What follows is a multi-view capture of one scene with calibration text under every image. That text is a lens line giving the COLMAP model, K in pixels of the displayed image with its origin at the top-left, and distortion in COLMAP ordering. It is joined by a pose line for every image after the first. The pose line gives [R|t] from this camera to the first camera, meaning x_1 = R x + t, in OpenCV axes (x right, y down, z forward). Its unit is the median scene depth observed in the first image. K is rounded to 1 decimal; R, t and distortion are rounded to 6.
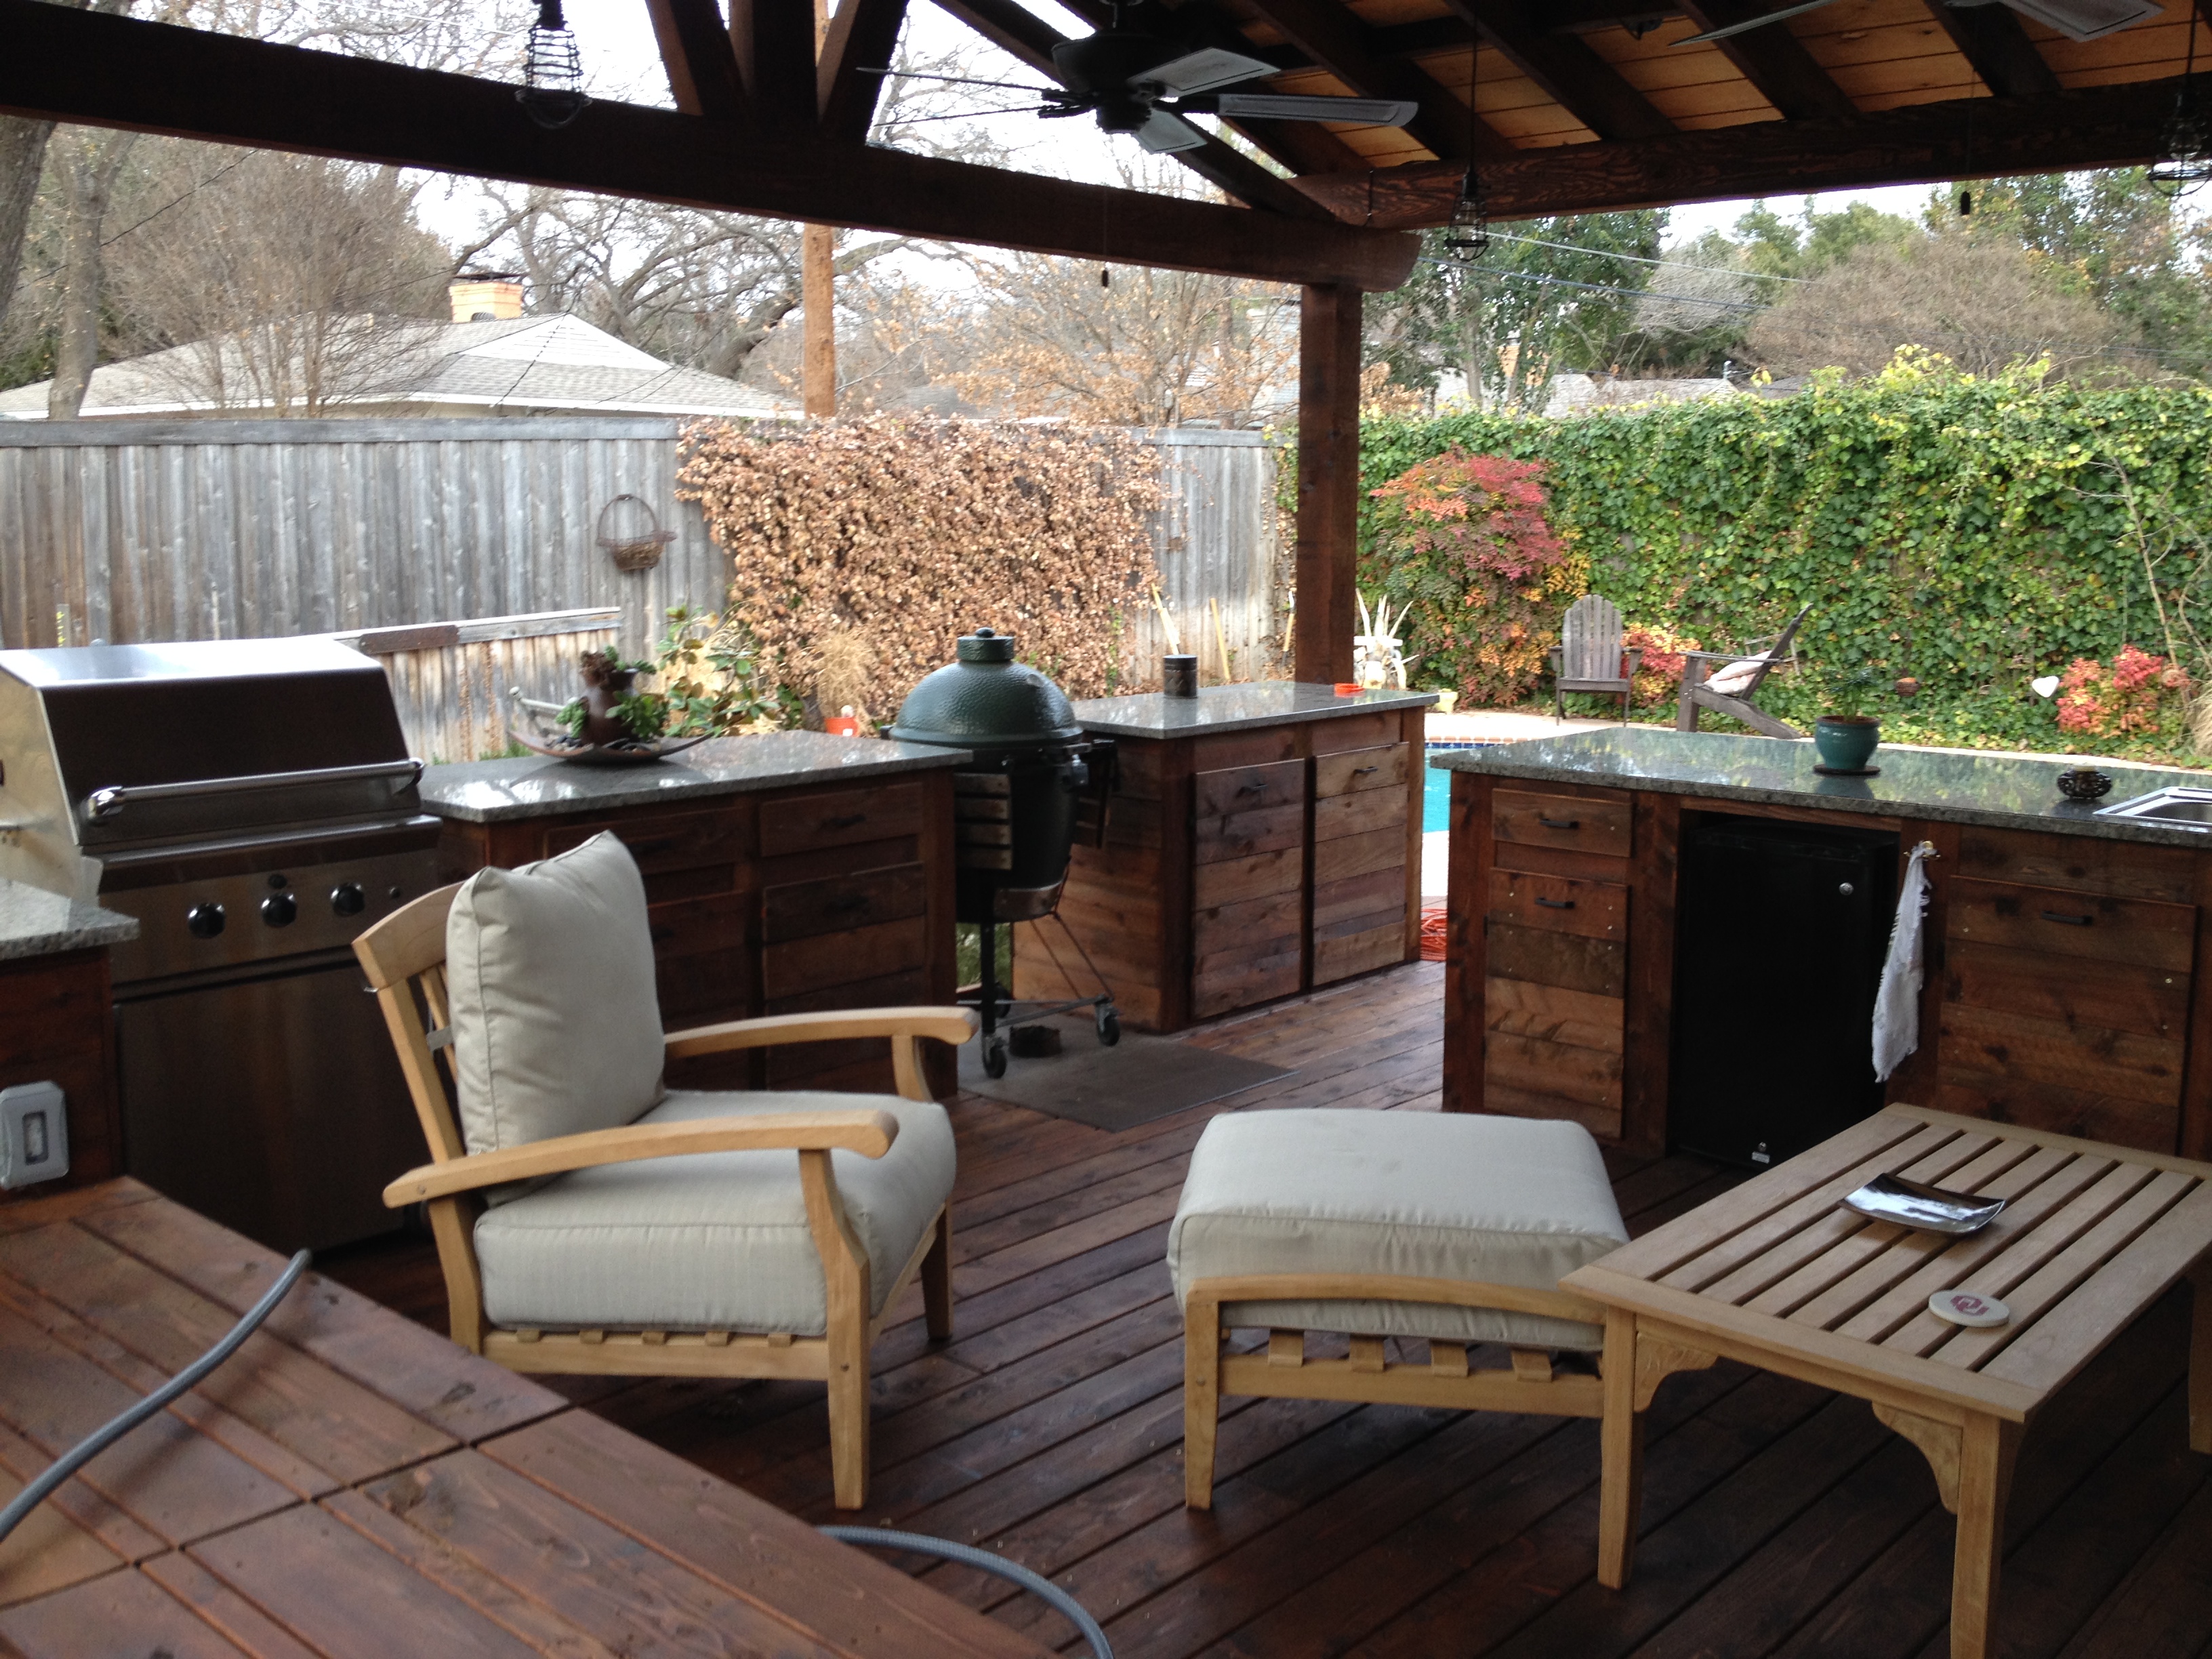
lens RADIAL K [[2274.8, 0, 1097.3], [0, 2274.8, 830.1], [0, 0, 1]] dist [0.104481, 0.000000]
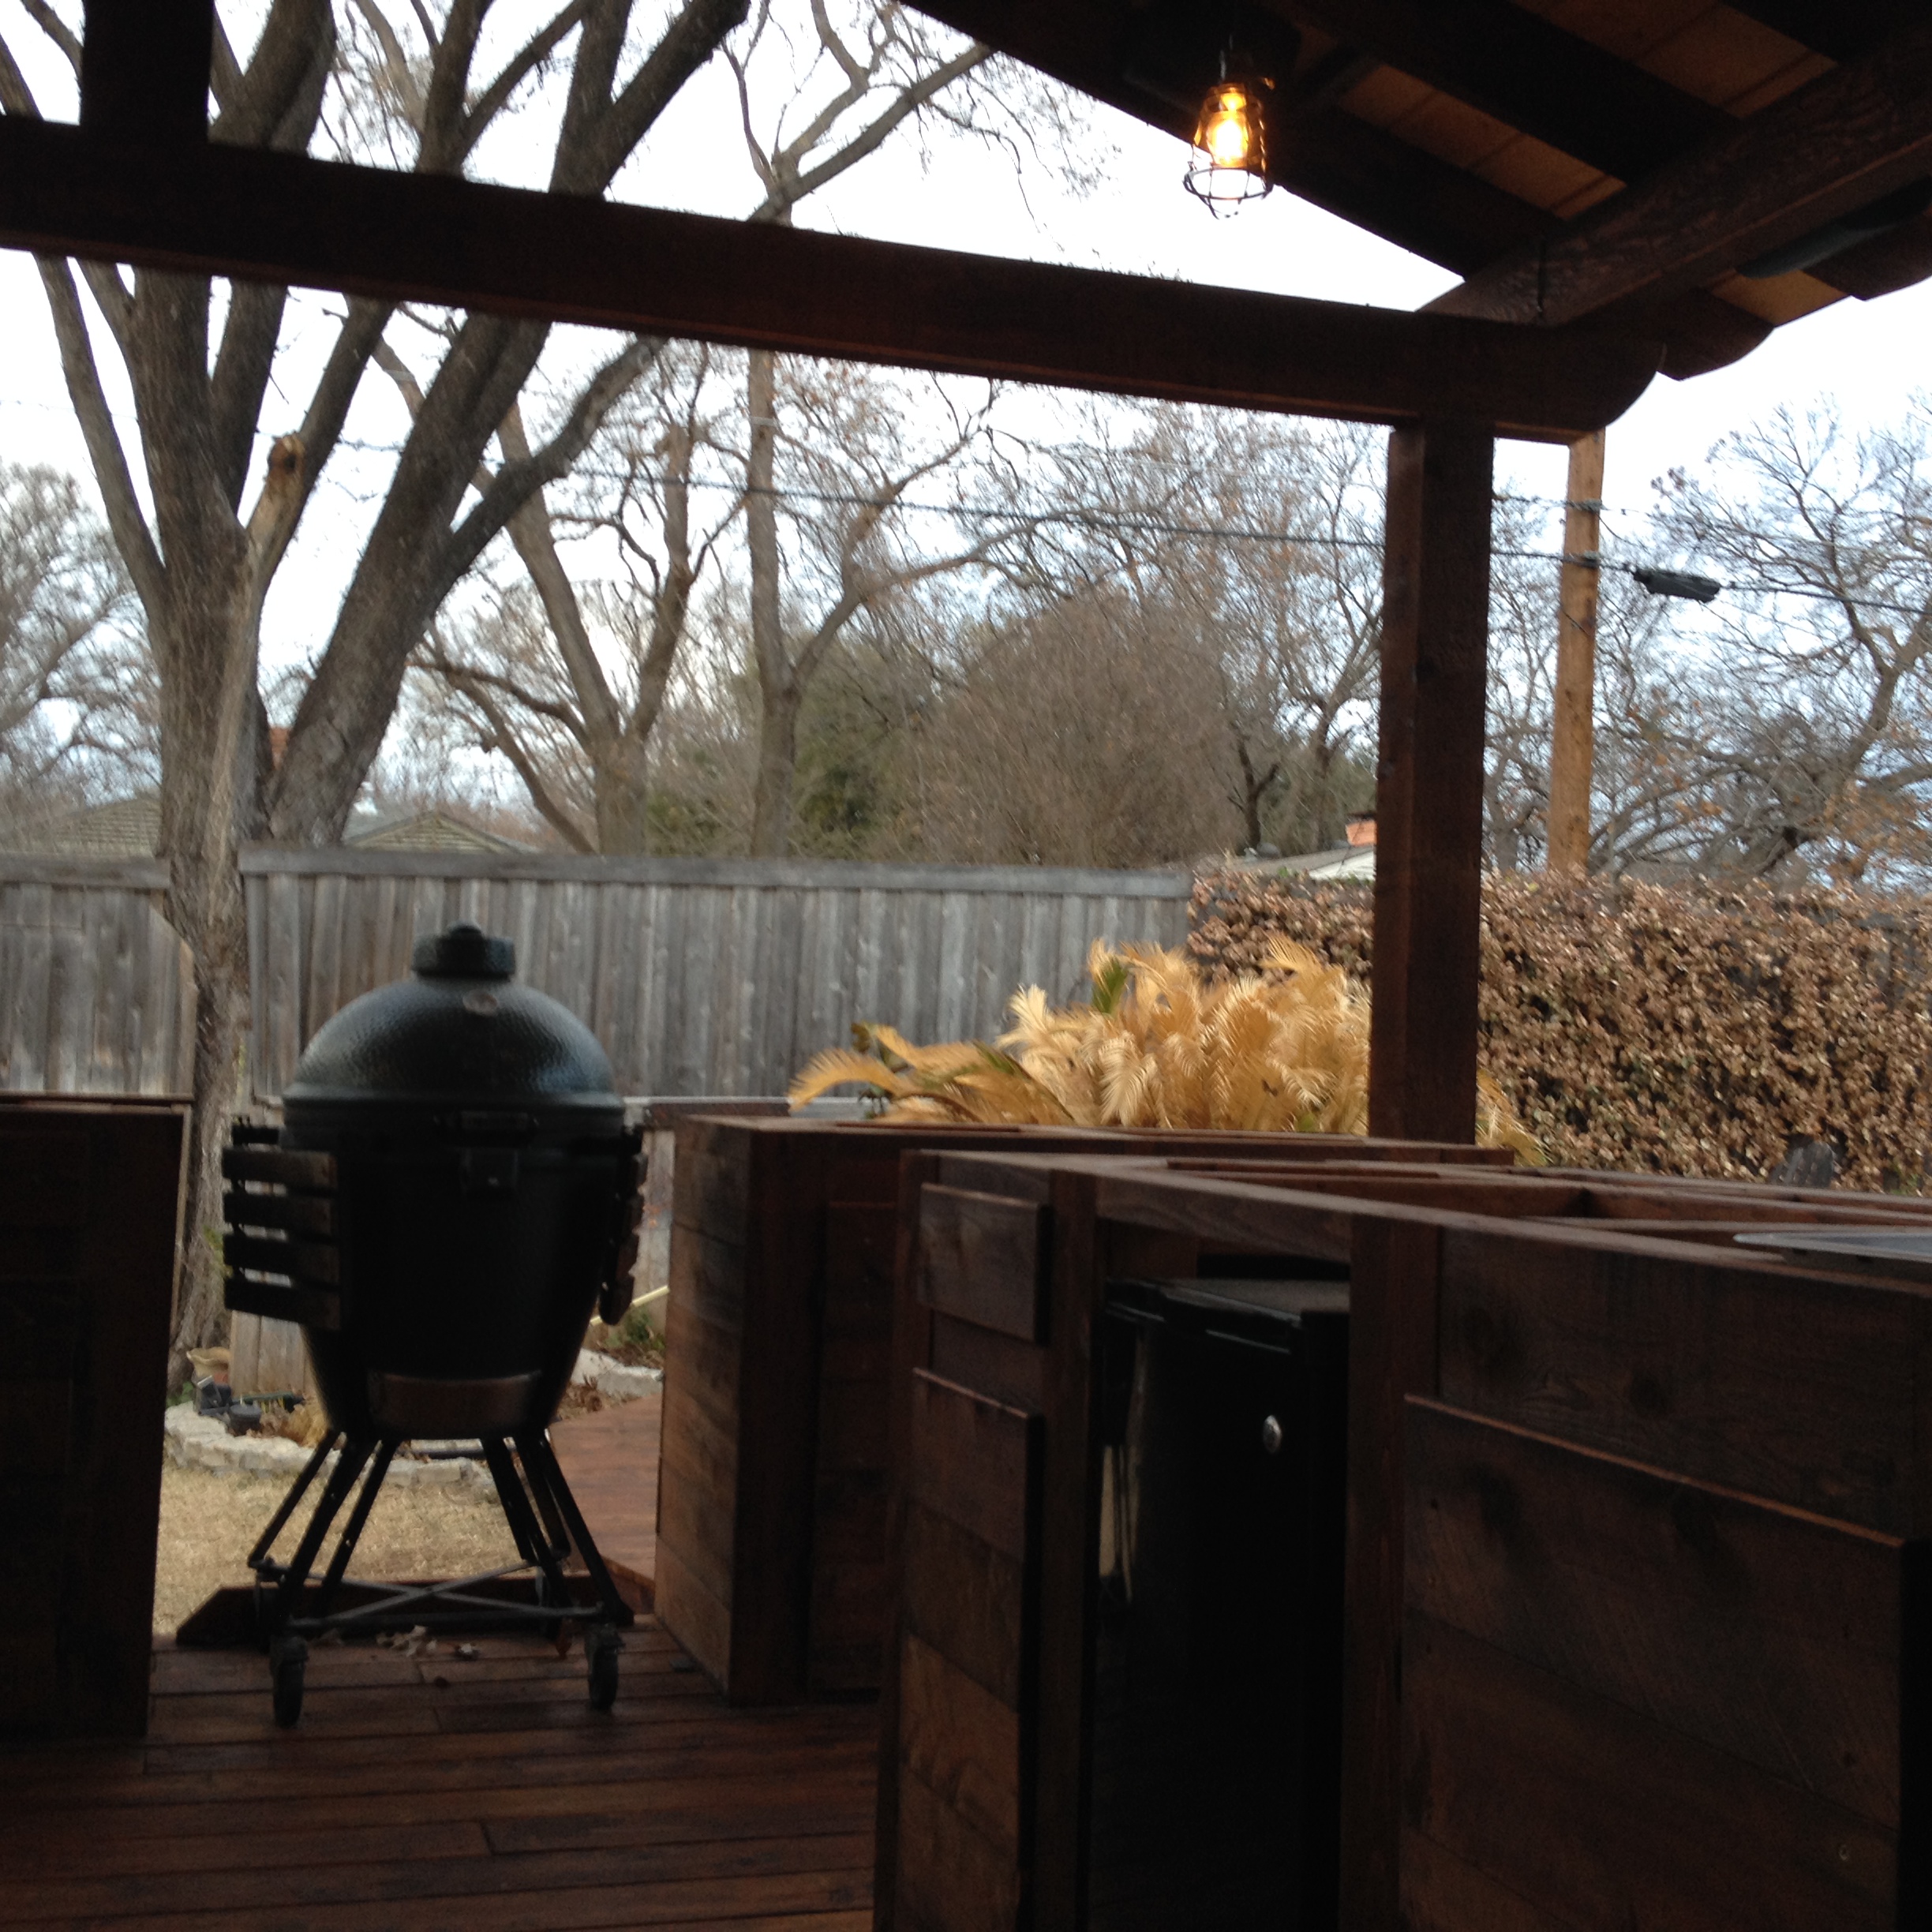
lens RADIAL K [[2498.9, 0, 968.7], [0, 2498.9, 965.6], [0, 0, 1]] dist [0.068483, 0.000000]
pose [[0.832759, -0.003046, -0.553627, 0.239201], [-0.118312, 0.975905, -0.183333, 0.015228], [0.540846, 0.218173, 0.812334, 0.310752]]
